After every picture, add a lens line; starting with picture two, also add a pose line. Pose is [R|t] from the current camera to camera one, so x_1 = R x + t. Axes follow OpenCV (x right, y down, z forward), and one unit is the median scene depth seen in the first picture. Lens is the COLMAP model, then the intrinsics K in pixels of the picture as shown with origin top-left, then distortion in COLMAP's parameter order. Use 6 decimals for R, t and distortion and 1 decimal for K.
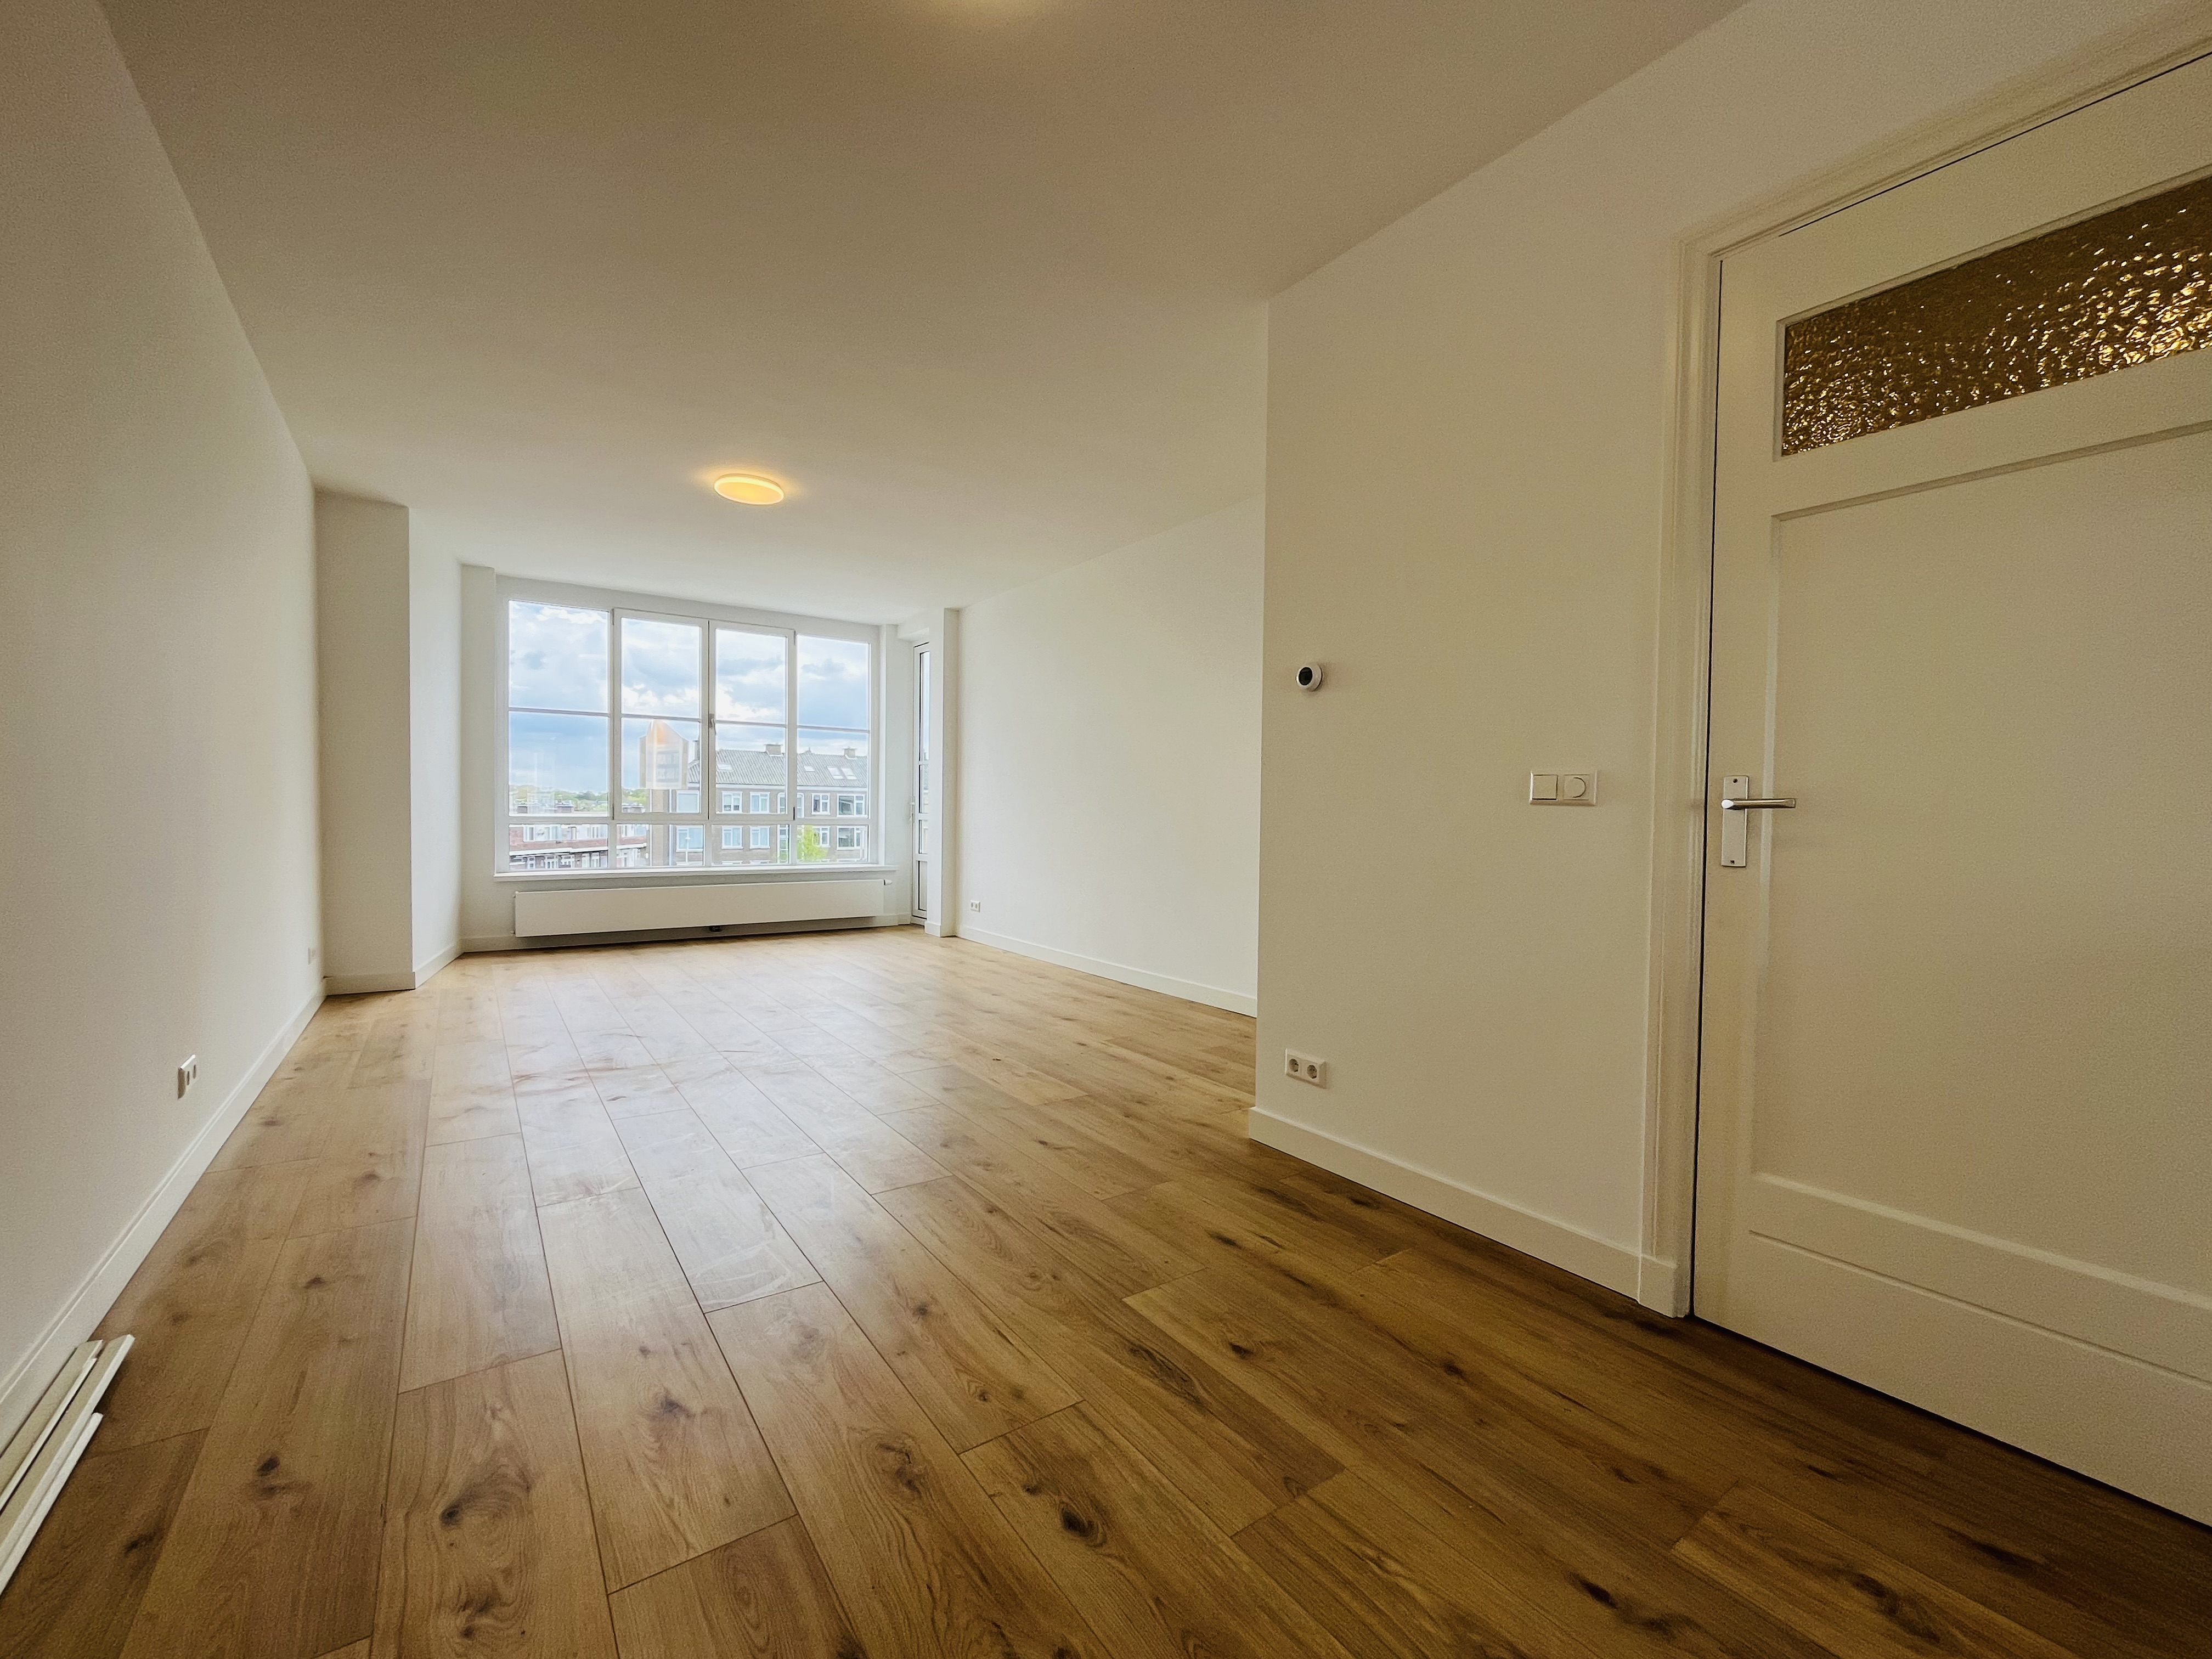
lens RADIAL K [[919.2, 0, 1117.6], [0, 919.2, 829.3], [0, 0, 1]] dist [-0.000788, -0.000252]
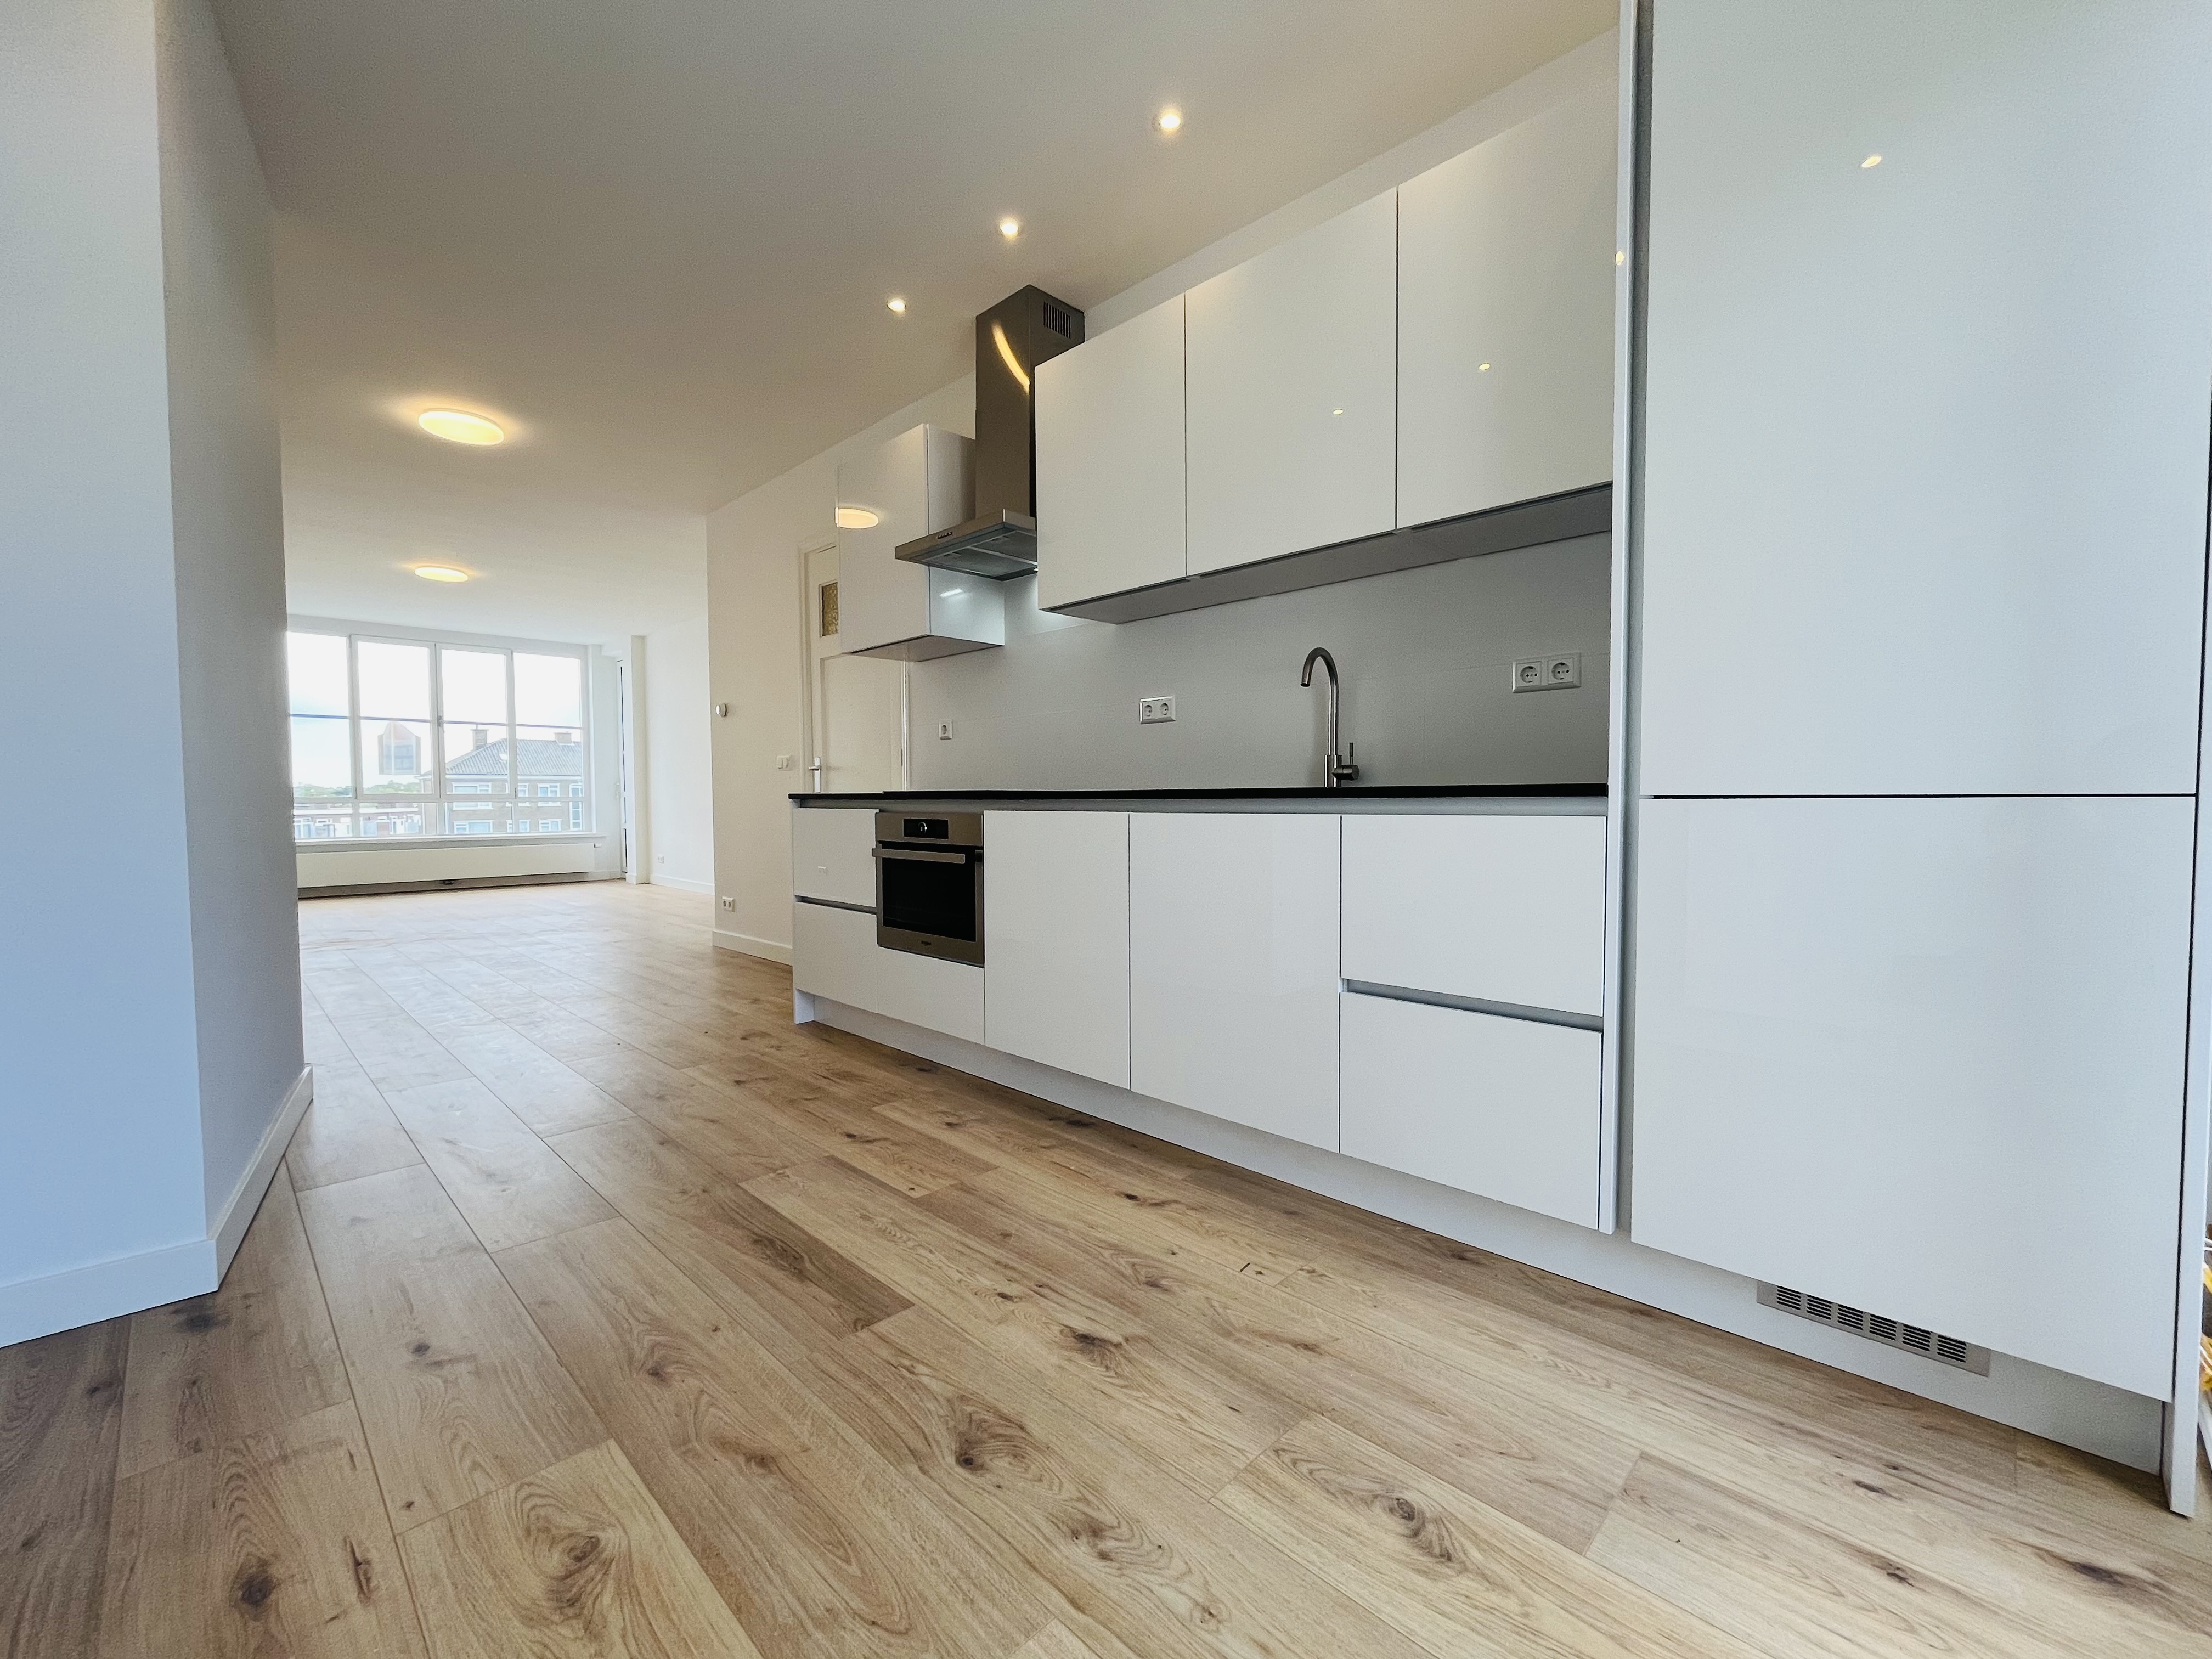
lens RADIAL K [[919.2, 0, 1102.5], [0, 919.2, 830.1], [0, 0, 1]] dist [-0.000788, -0.000252]
pose [[0.985045, -0.024756, 0.170511, 0.248156], [0.024030, 0.999691, 0.006324, 0.048210], [-0.170614, -0.002132, 0.985336, -0.424778]]
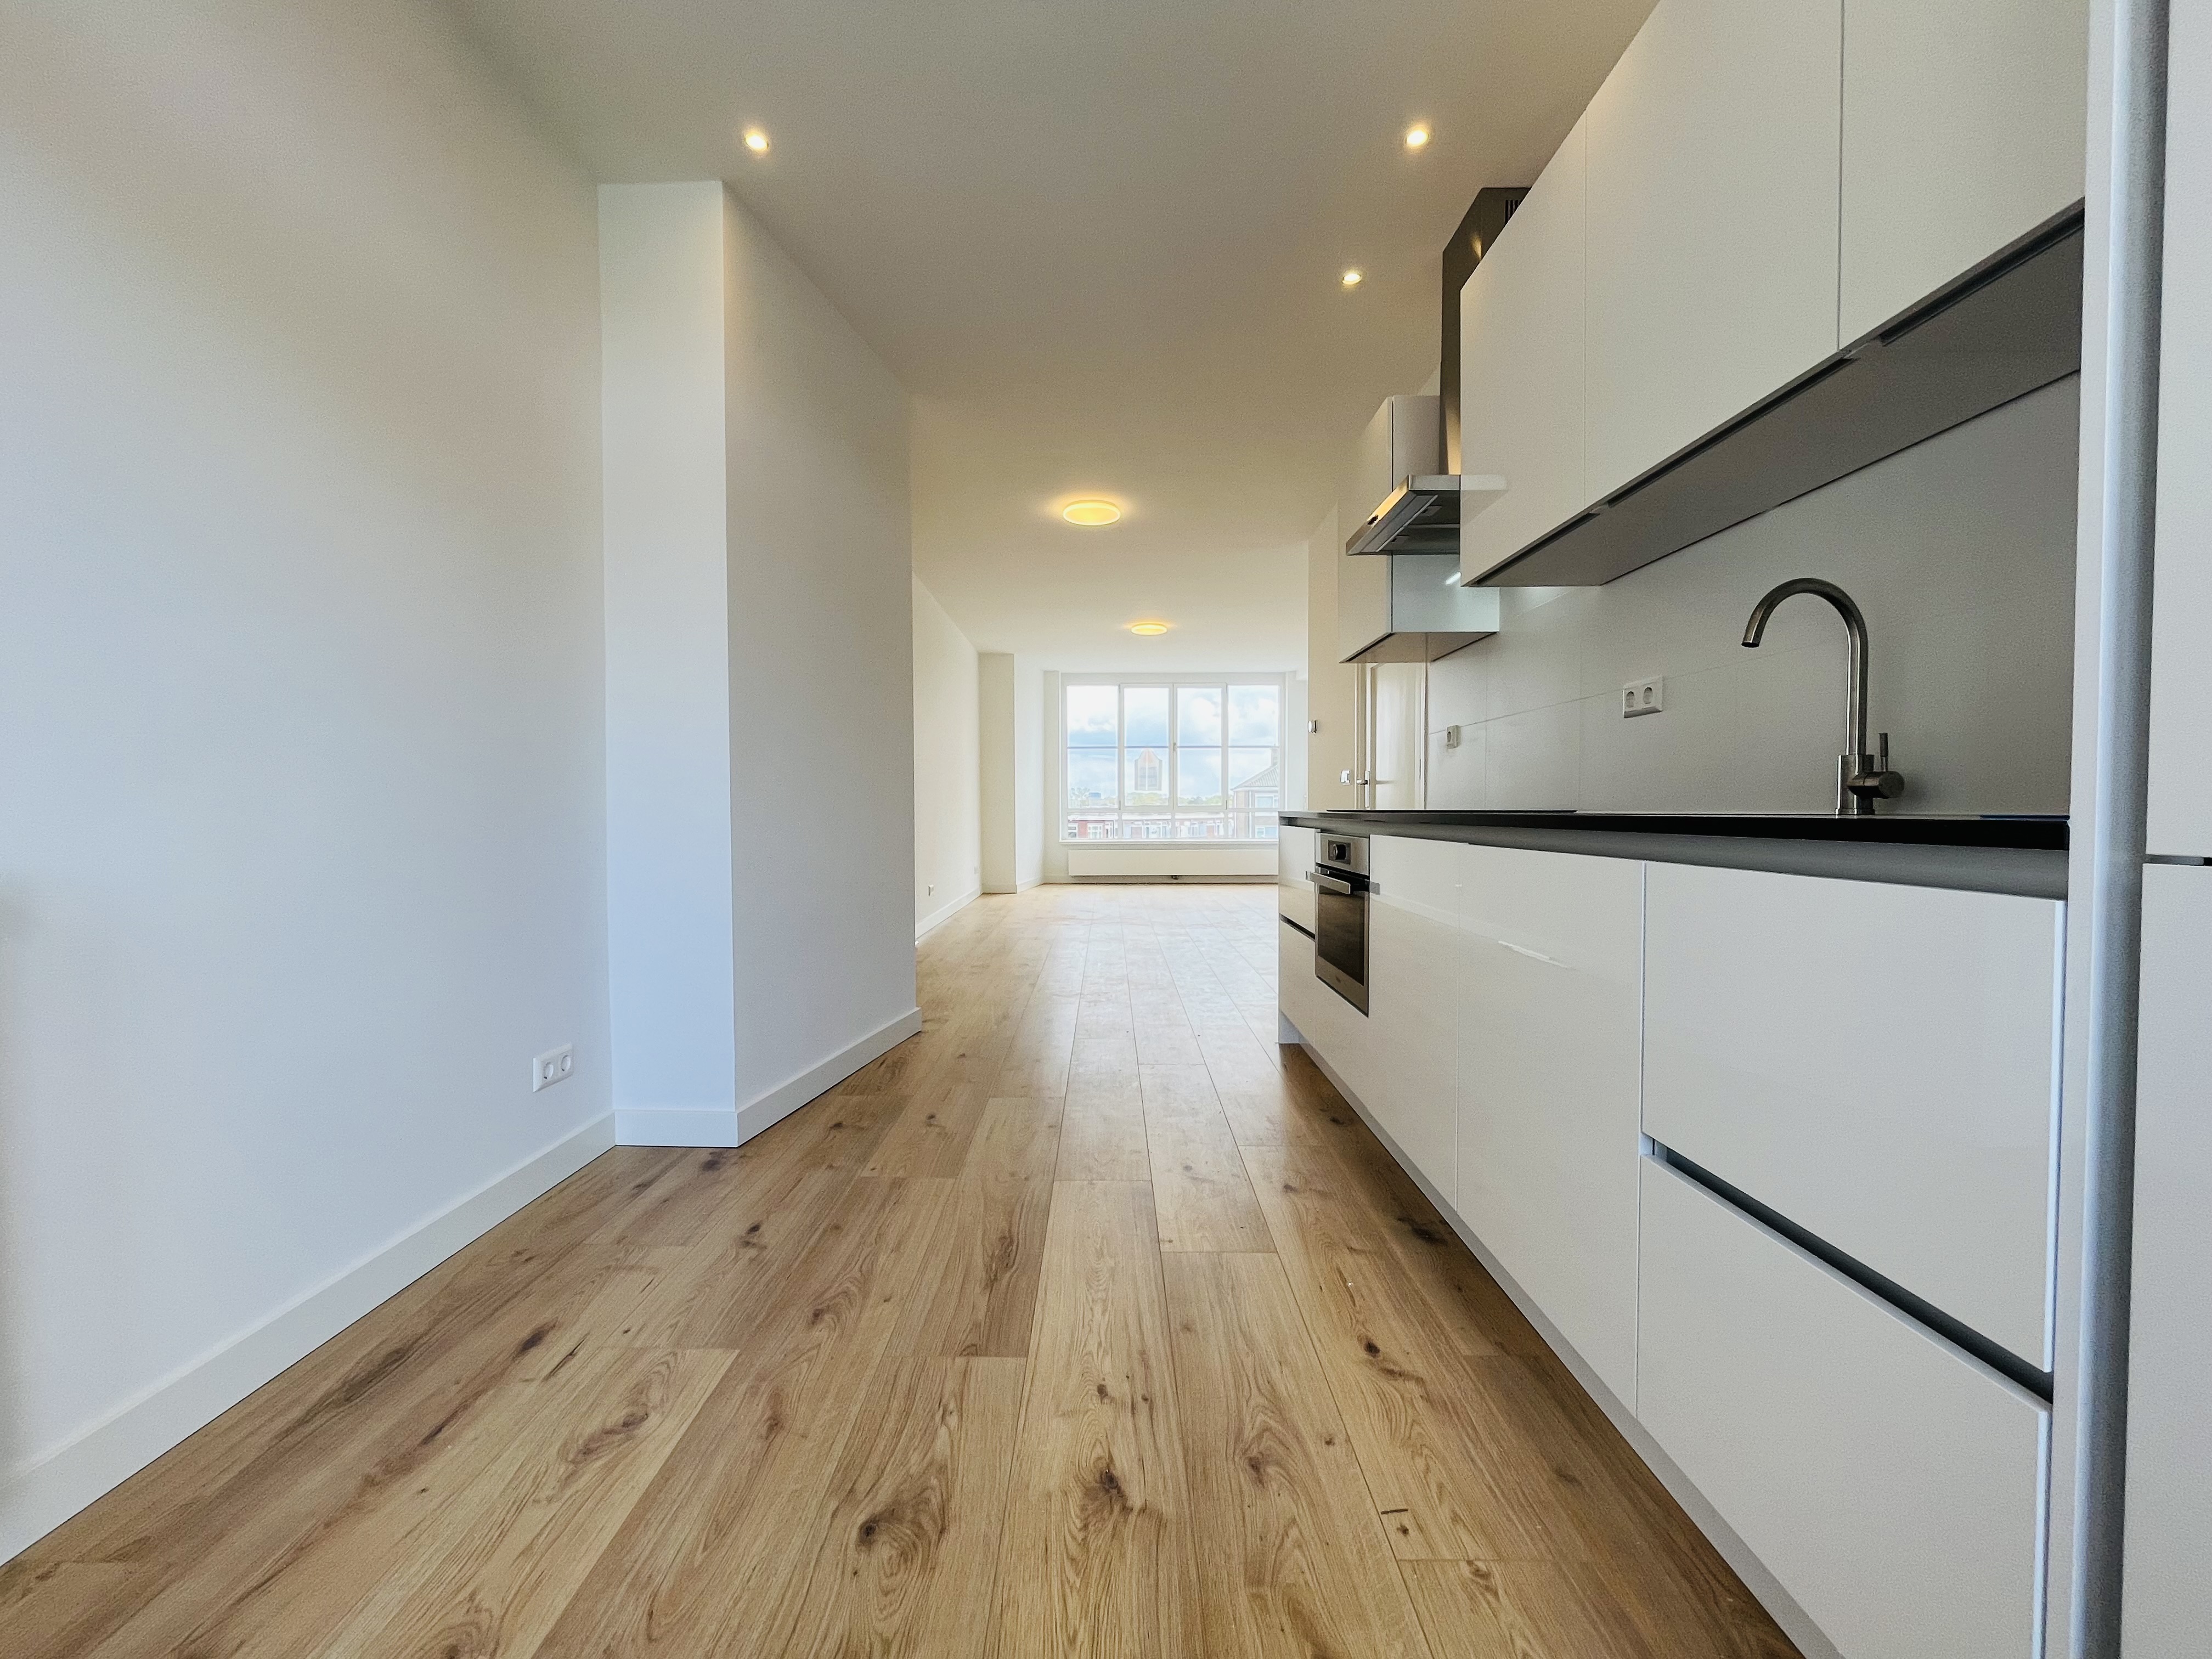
lens RADIAL K [[919.2, 0, 1090.2], [0, 919.2, 829.9], [0, 0, 1]] dist [-0.000788, -0.000252]
pose [[0.808849, -0.002425, -0.588011, 0.372951], [-0.005257, 0.999922, -0.011354, 0.044234], [0.587992, 0.012274, 0.808773, -0.364001]]
